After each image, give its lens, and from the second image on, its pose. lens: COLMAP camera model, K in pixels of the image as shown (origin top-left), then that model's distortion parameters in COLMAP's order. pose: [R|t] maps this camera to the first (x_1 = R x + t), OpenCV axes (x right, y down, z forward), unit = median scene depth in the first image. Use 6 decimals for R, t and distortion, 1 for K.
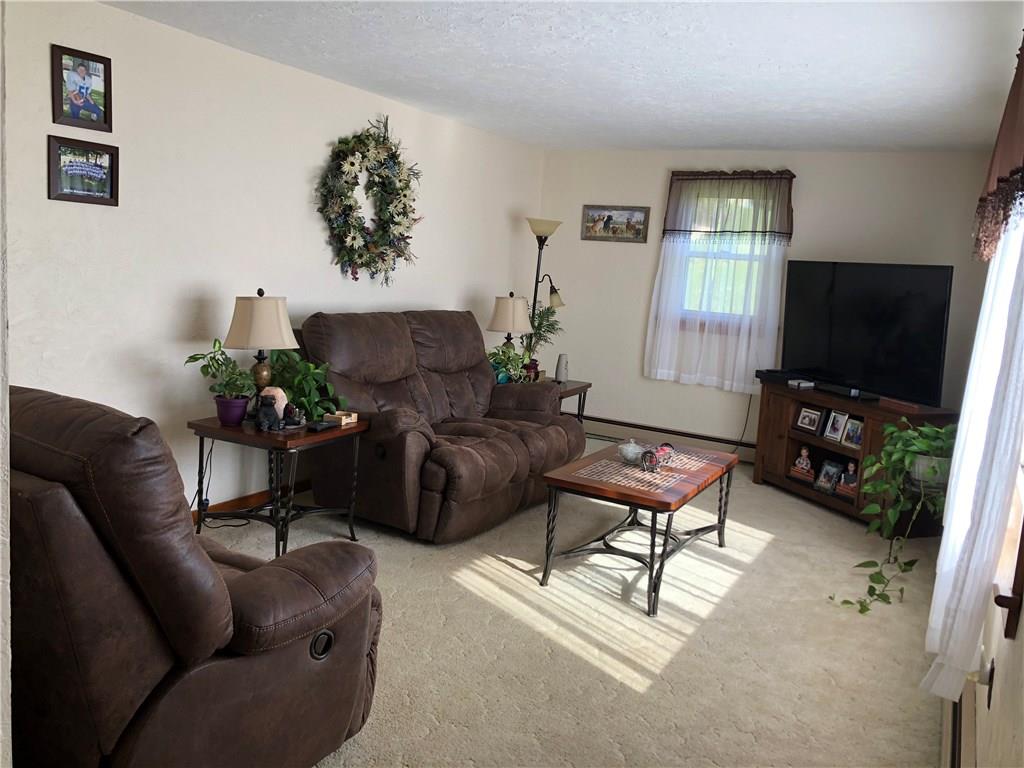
lens RADIAL K [[844.8, 0, 492.9], [0, 844.8, 381.8], [0, 0, 1]] dist [0.079357, -0.149945]
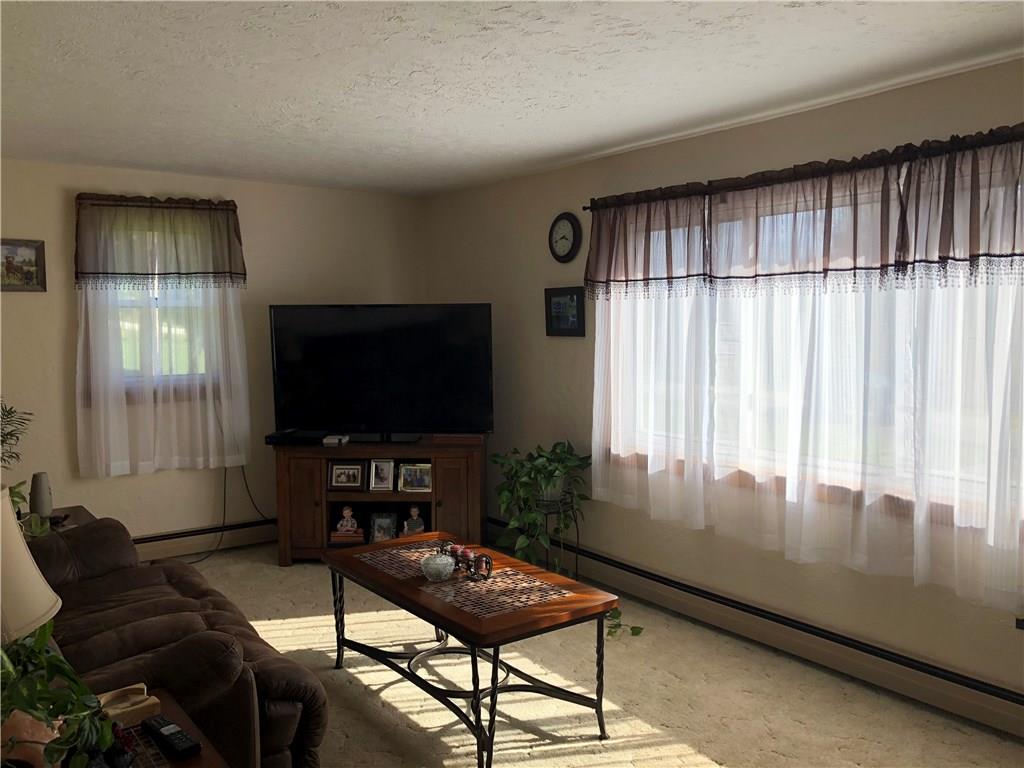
lens RADIAL K [[844.8, 0, 492.9], [0, 844.8, 381.8], [0, 0, 1]] dist [0.079357, -0.149945]
pose [[0.418476, -0.142933, 0.896910, -0.342360], [0.167454, 0.982751, 0.078483, -0.094270], [-0.892658, 0.117348, 0.435192, 0.419769]]
